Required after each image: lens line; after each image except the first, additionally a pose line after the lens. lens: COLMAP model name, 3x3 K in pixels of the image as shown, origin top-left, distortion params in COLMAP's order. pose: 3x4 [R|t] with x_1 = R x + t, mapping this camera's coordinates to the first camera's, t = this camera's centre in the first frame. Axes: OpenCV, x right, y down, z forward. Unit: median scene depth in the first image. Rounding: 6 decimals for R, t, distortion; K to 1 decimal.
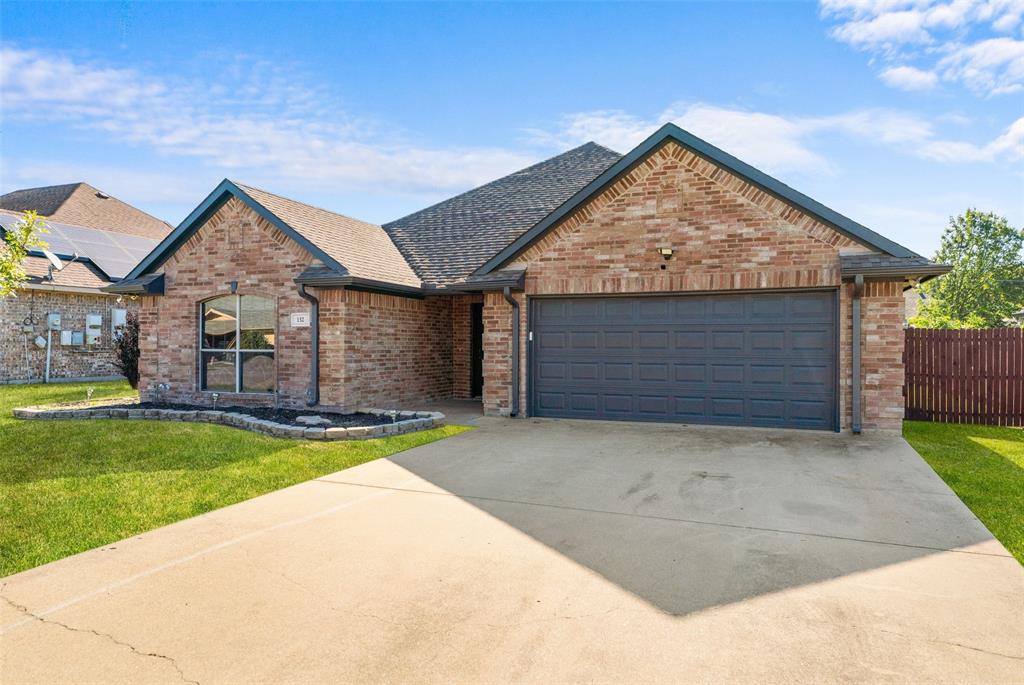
lens RADIAL K [[673.8, 0, 513.2], [0, 673.8, 338.4], [0, 0, 1]] dist [0.003878, 0.001646]
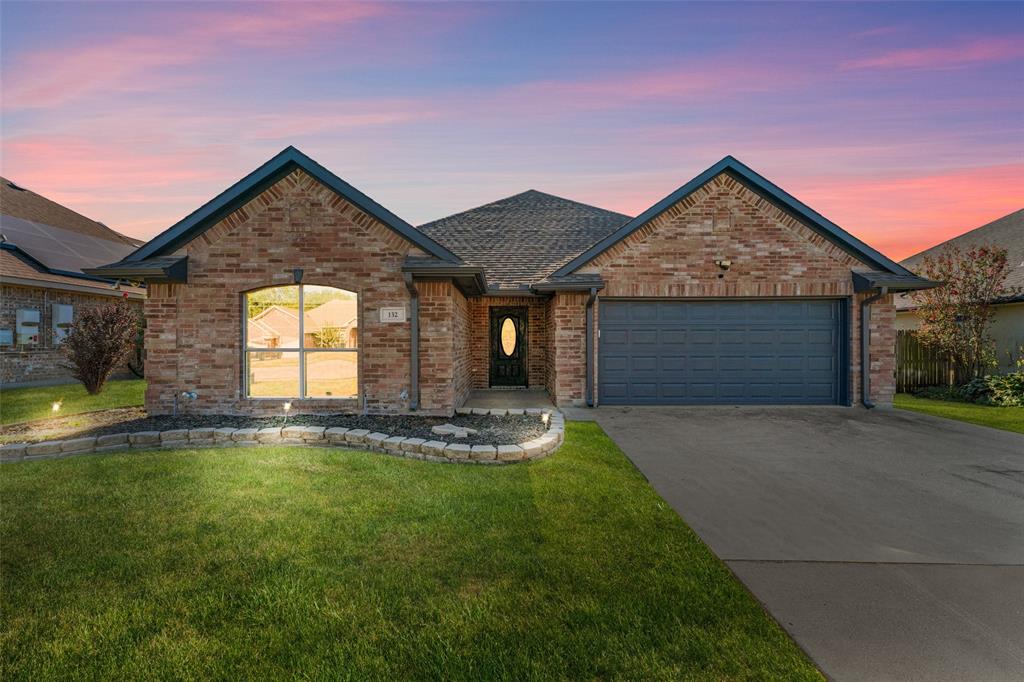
lens RADIAL K [[407.4, 0, 506.9], [0, 407.4, 339.7], [0, 0, 1]] dist [0.000418, 0.000254]
pose [[0.928120, -0.003017, 0.372269, -0.374560], [0.002172, 0.999994, 0.002689, 0.004365], [-0.372274, -0.001687, 0.928121, 0.436372]]
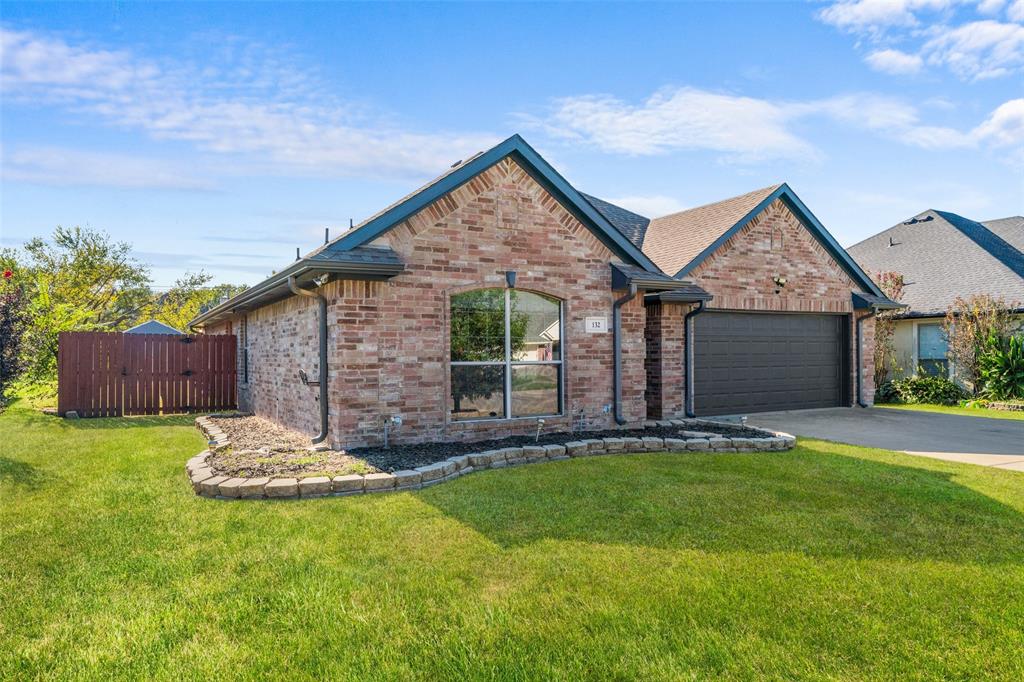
lens RADIAL K [[670.5, 0, 510.1], [0, 670.5, 348.9], [0, 0, 1]] dist [0.001618, -0.000494]
pose [[0.627315, -0.002570, 0.778761, -1.038674], [0.002122, 0.999996, 0.001590, 0.001225], [-0.778763, 0.000655, 0.627318, 0.549341]]
